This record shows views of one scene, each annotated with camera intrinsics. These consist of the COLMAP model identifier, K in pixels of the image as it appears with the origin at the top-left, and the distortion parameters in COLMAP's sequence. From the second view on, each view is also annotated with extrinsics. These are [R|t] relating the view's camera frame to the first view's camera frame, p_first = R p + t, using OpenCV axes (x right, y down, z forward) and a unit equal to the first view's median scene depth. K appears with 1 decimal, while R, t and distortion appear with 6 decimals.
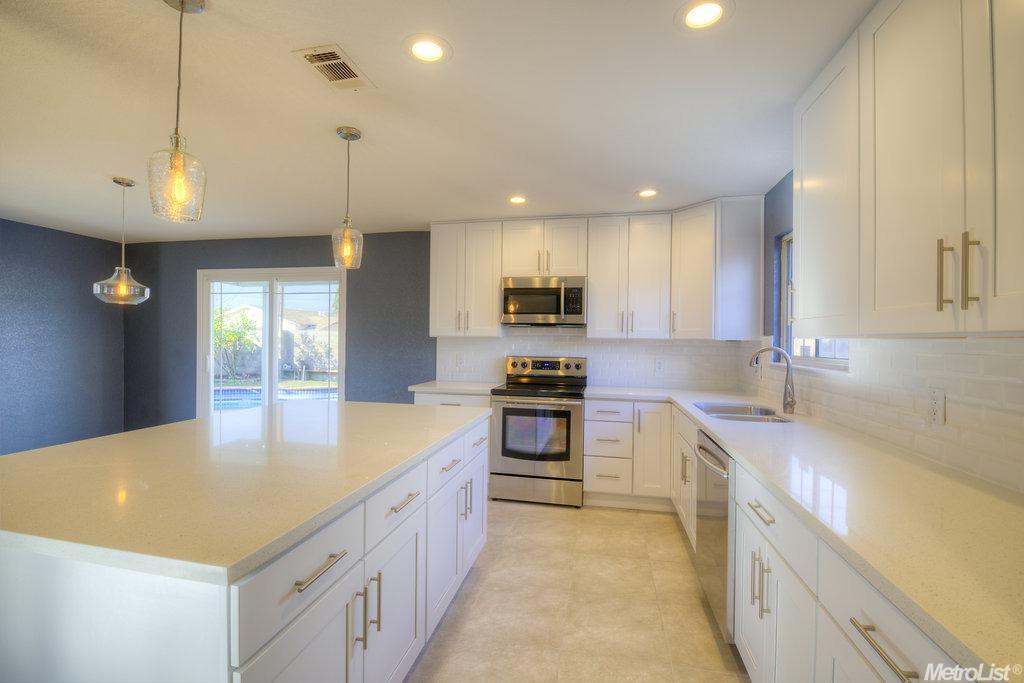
lens RADIAL K [[445.0, 0, 512.3], [0, 445.0, 345.5], [0, 0, 1]] dist [-0.007256, -0.005483]
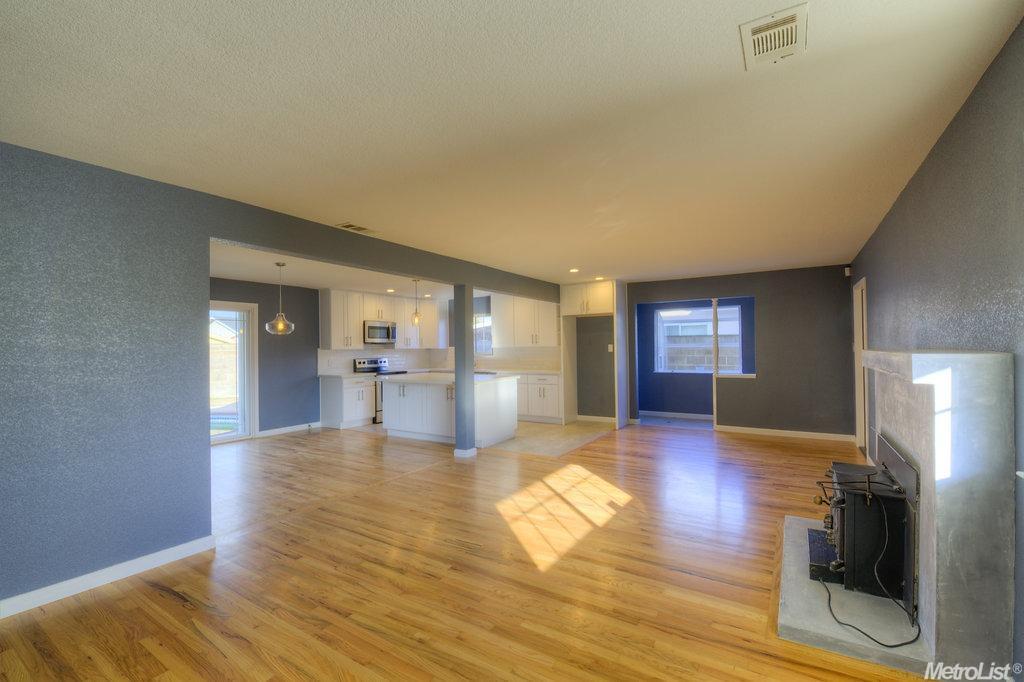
lens RADIAL K [[445.0, 0, 511.5], [0, 445.0, 340.8], [0, 0, 1]] dist [-0.007256, -0.005483]
pose [[0.347532, -0.002899, 0.937664, -1.816721], [0.029558, 0.999532, -0.007865, -0.022742], [-0.937202, 0.030449, 0.347455, -0.377256]]
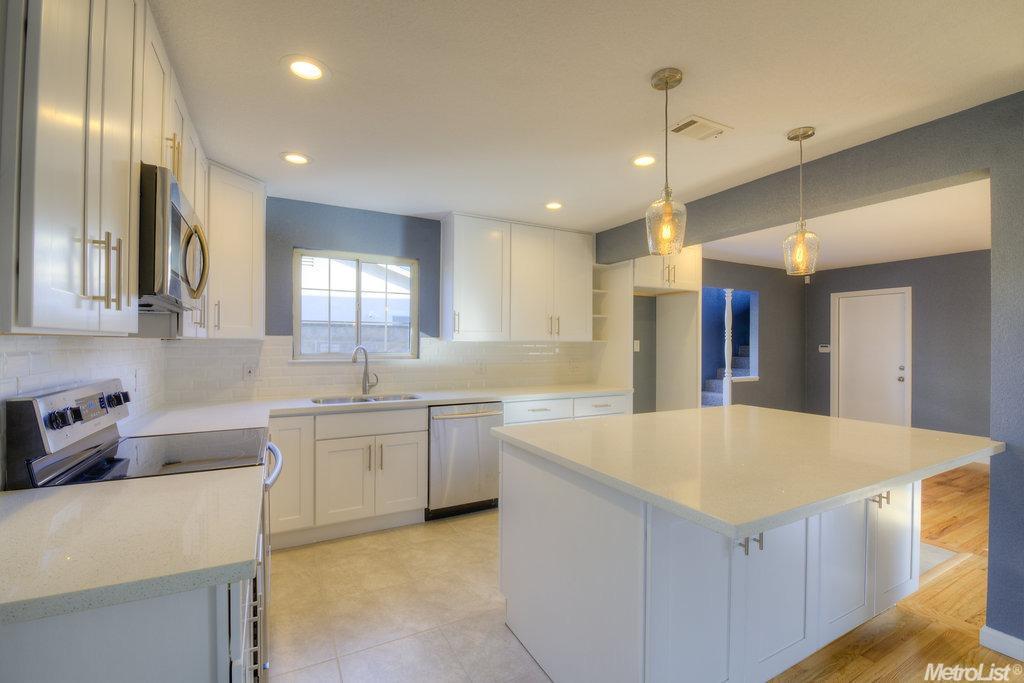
lens RADIAL K [[445.0, 0, 514.6], [0, 445.0, 342.2], [0, 0, 1]] dist [-0.007256, -0.005483]
pose [[-0.647229, -0.013212, 0.762181, -0.495577], [-0.004392, 0.999898, 0.013603, -0.019607], [-0.762283, 0.005457, -0.647221, 1.059856]]
